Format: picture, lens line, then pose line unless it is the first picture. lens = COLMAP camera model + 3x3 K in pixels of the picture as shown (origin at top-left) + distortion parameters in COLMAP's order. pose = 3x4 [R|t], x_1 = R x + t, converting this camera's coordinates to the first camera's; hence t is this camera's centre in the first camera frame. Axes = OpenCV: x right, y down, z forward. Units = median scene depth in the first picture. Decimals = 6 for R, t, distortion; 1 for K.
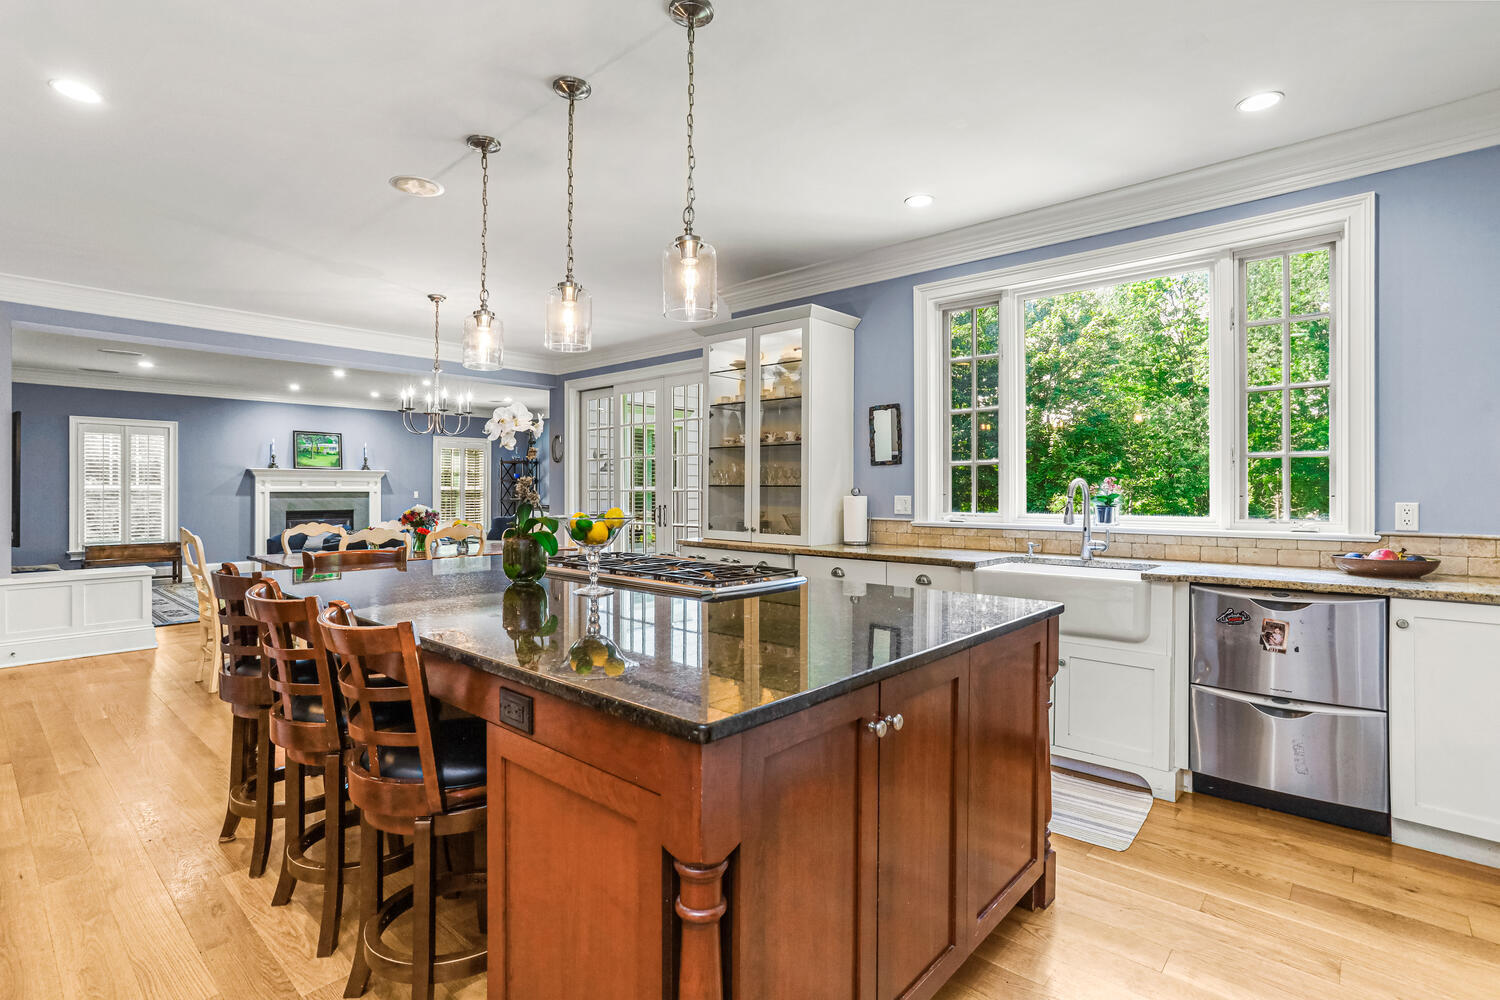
lens RADIAL K [[735.0, 0, 744.6], [0, 735.0, 487.2], [0, 0, 1]] dist [-0.038149, 0.030184]
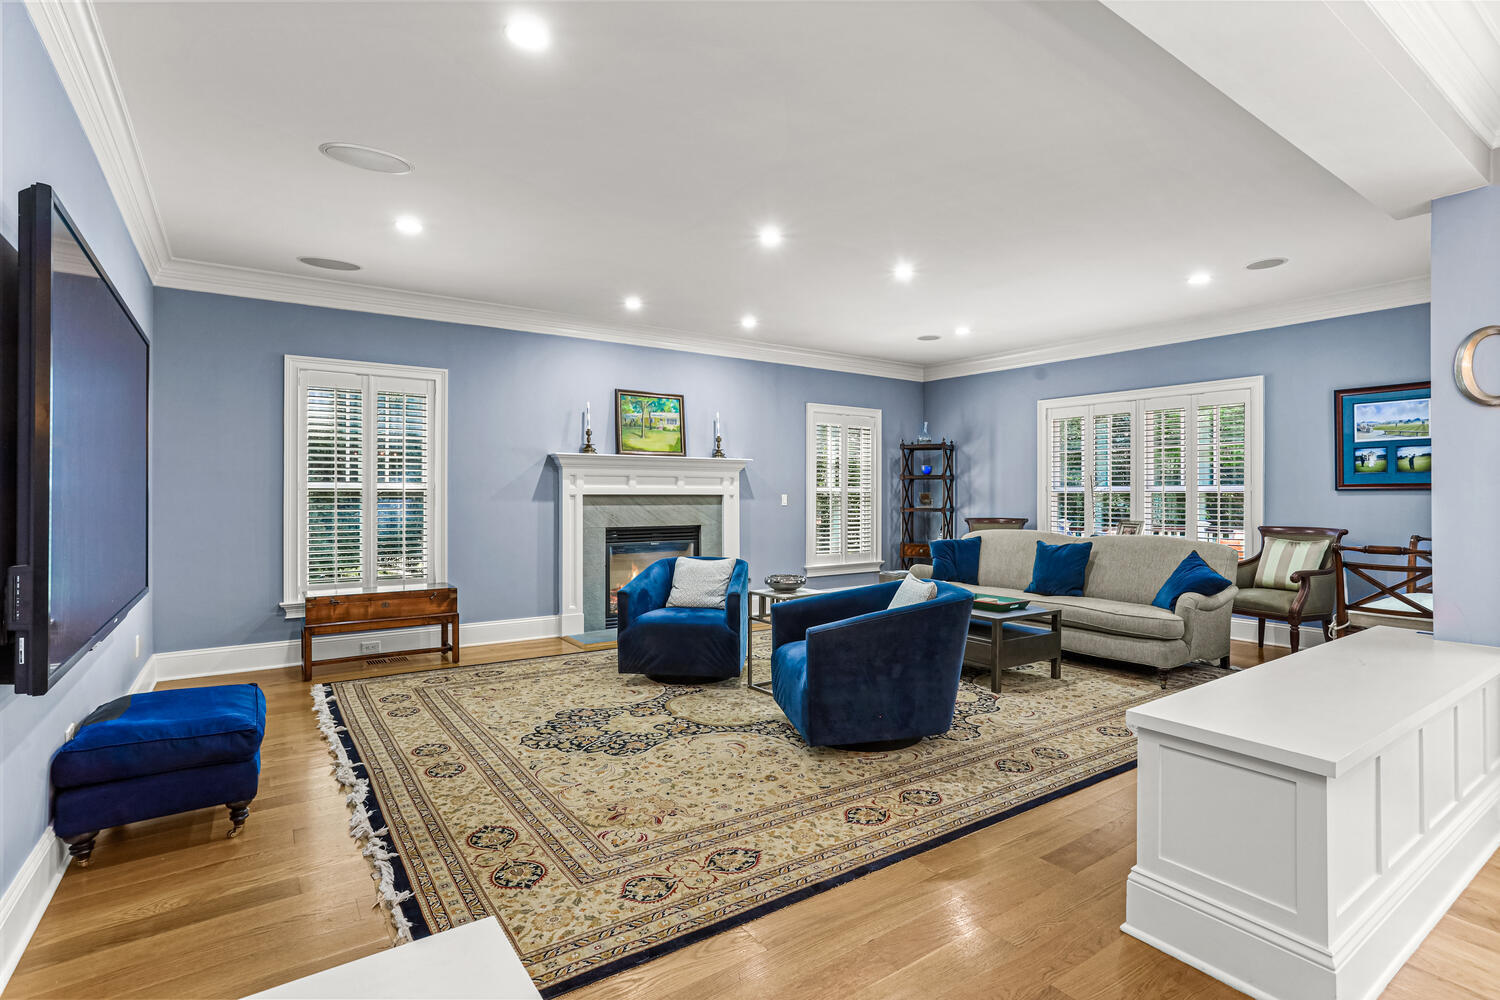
lens RADIAL K [[735.0, 0, 744.6], [0, 735.0, 487.2], [0, 0, 1]] dist [-0.038149, 0.030184]
pose [[0.975190, 0.000521, -0.221371, -0.394313], [-0.001147, 0.999996, -0.002699, 0.001997], [0.221369, 0.002886, 0.975186, 0.456163]]
